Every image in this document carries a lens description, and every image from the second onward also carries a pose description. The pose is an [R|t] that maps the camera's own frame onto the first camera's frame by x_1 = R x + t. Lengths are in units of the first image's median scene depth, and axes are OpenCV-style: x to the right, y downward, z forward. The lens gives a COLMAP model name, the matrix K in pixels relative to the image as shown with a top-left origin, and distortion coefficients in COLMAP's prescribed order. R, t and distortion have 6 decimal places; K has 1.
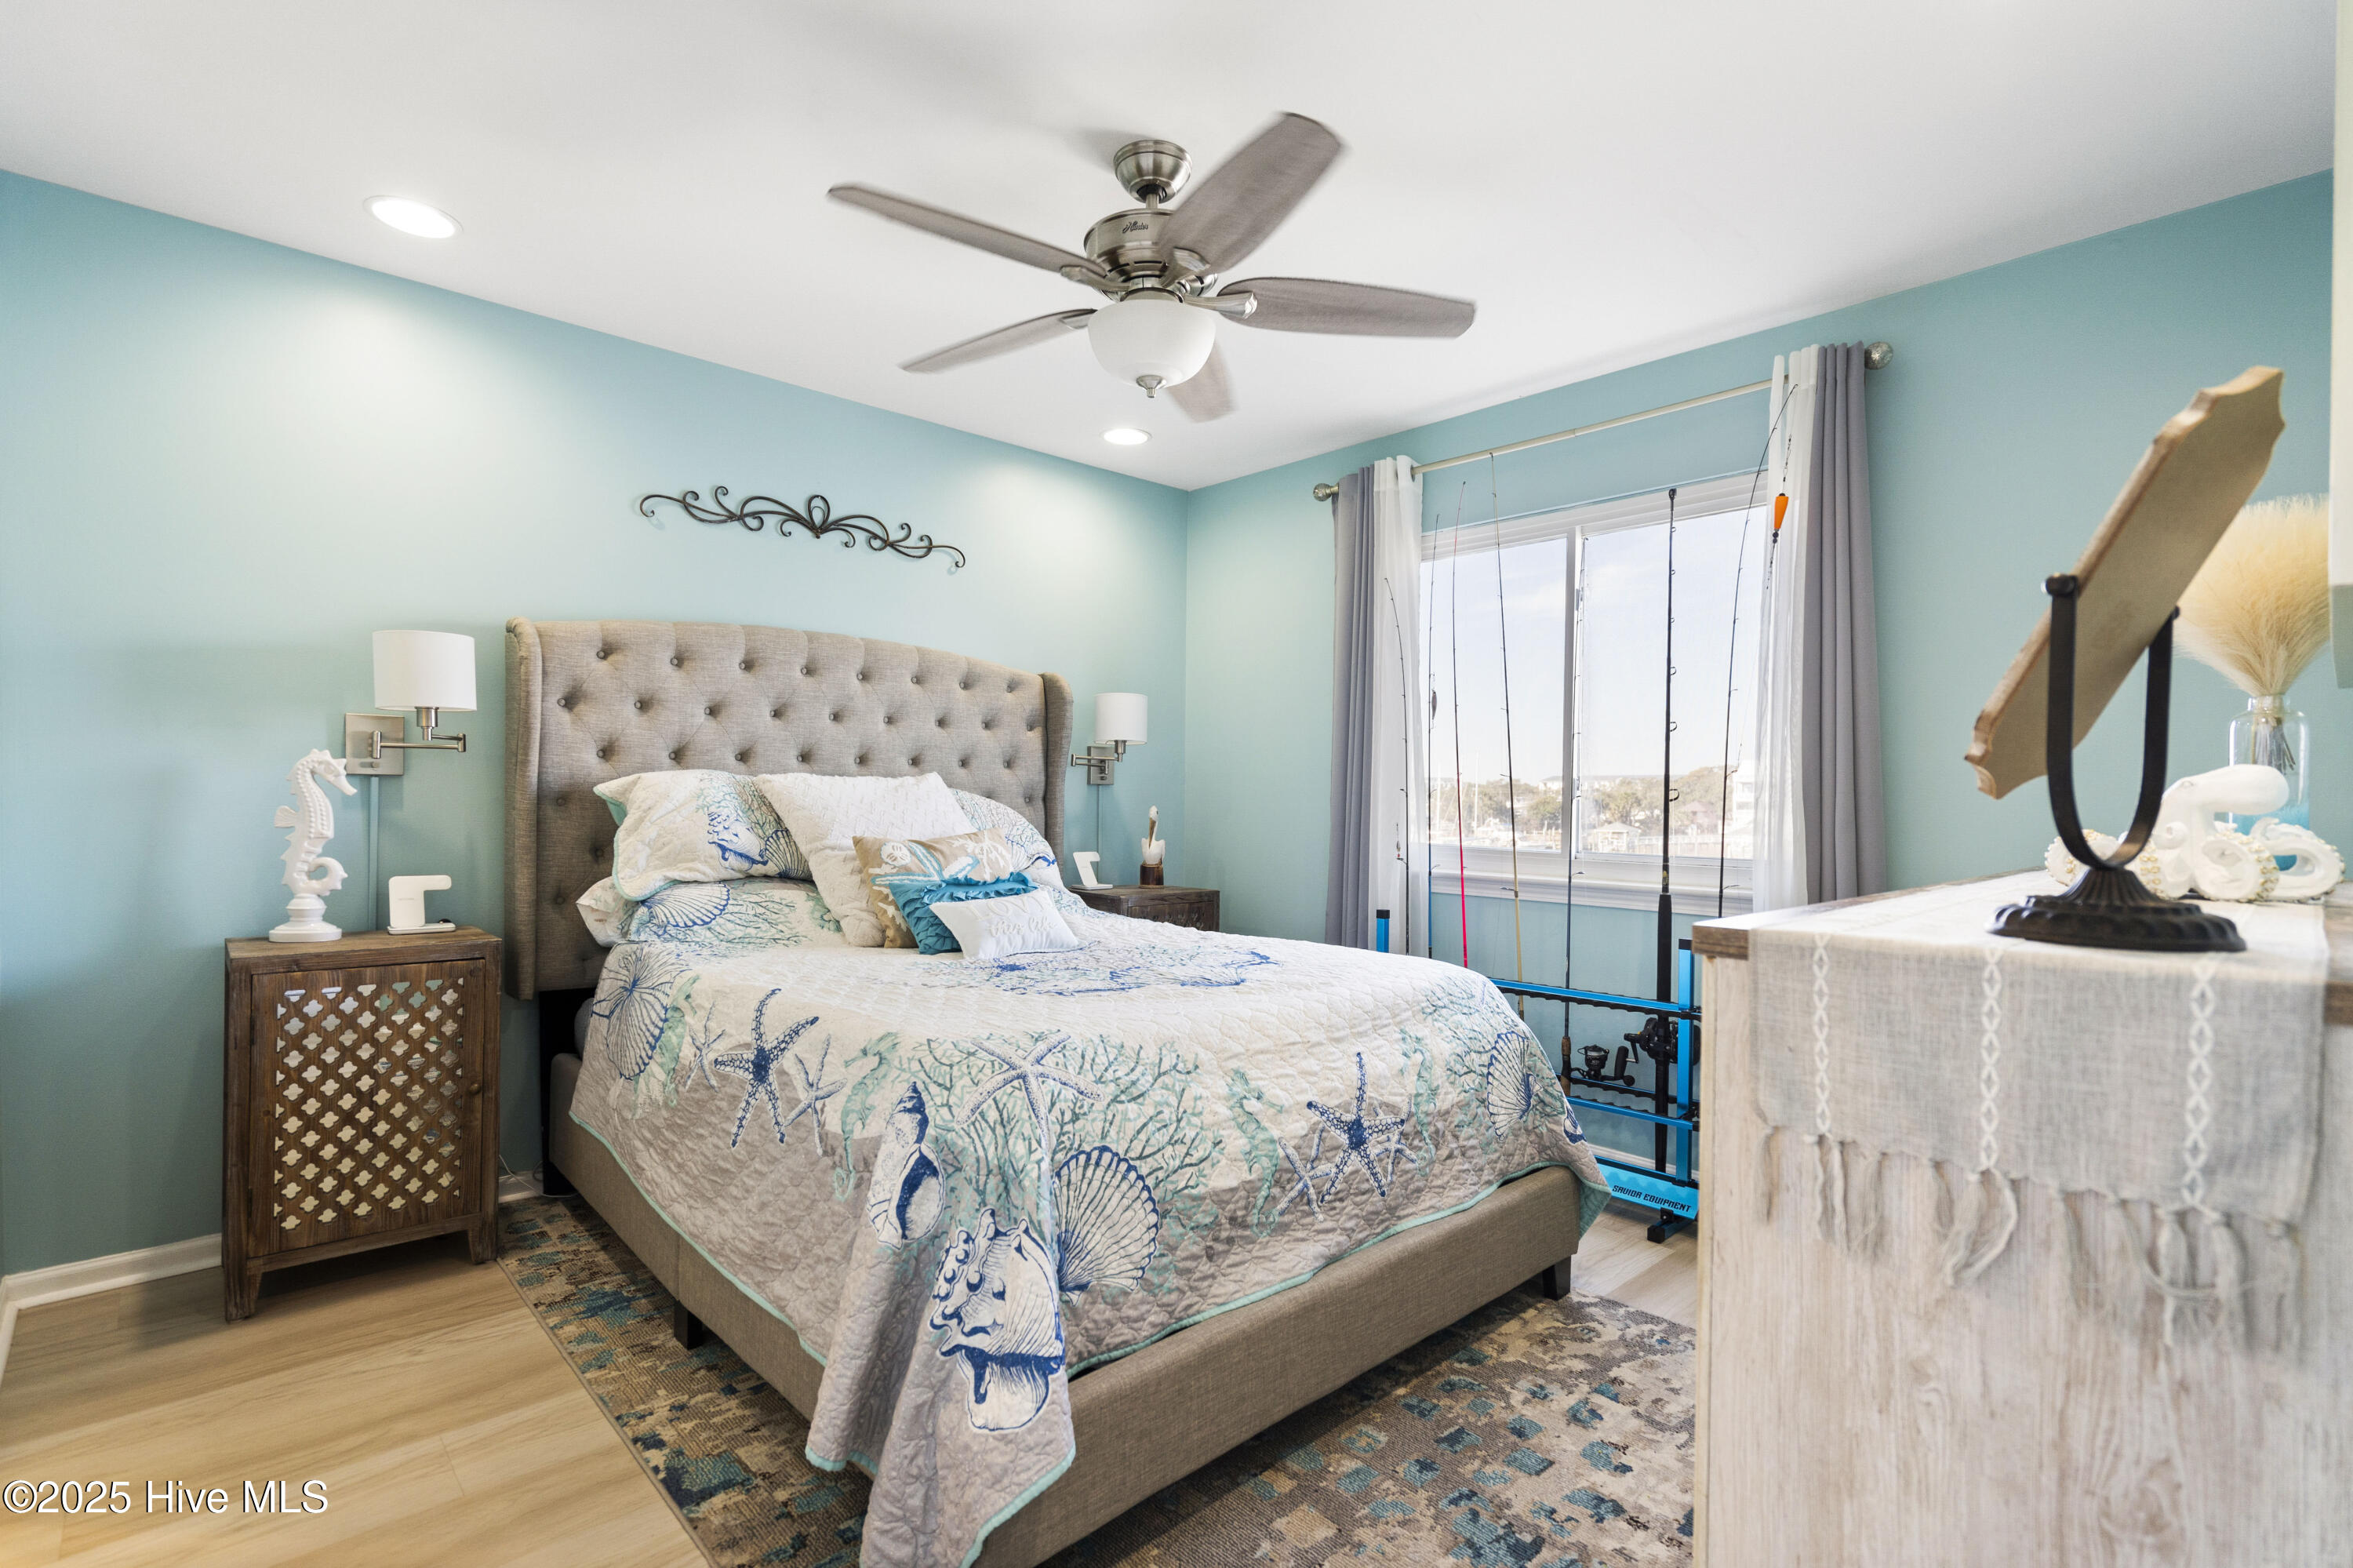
lens RADIAL K [[1068.1, 0, 1178.9], [0, 1068.1, 796.1], [0, 0, 1]] dist [-0.003839, 0.000005]
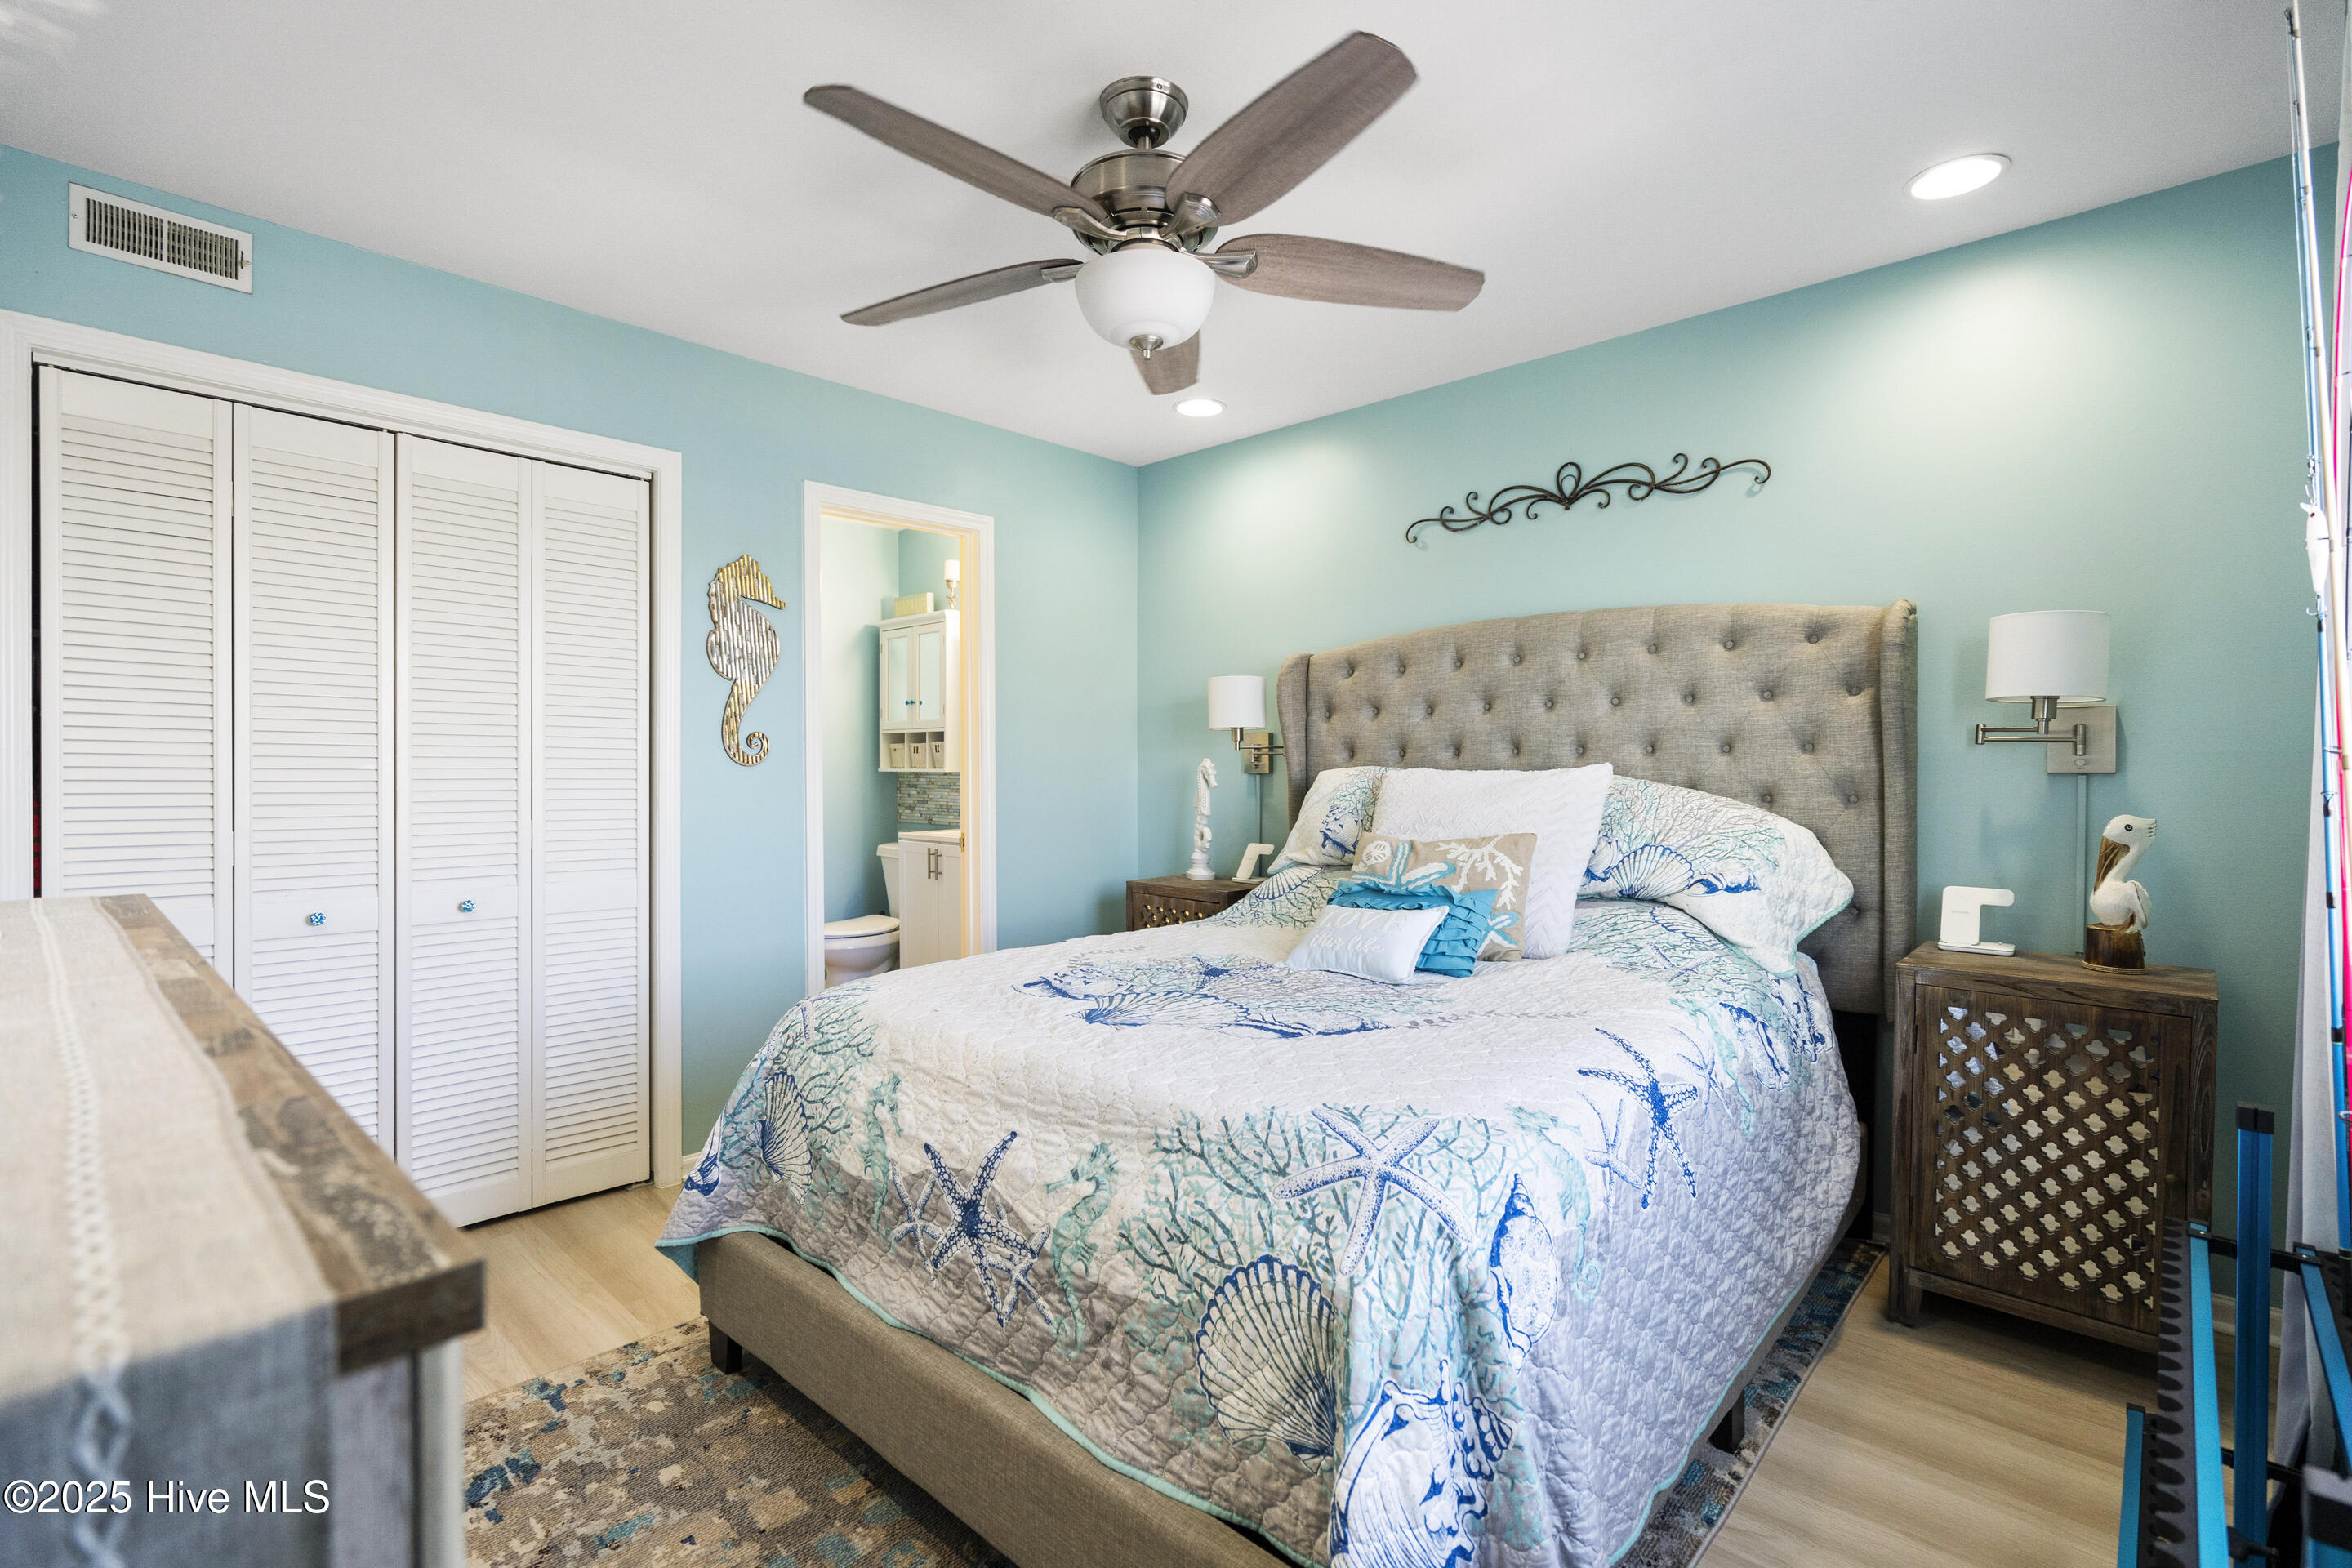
lens RADIAL K [[1052.6, 0, 1177.8], [0, 1052.6, 759.5], [0, 0, 1]] dist [0.000045, -0.000079]
pose [[0.086482, -0.014728, -0.996145, 0.666480], [0.002991, 0.999890, -0.014524, -0.017197], [0.996249, -0.001724, 0.086517, 0.730053]]
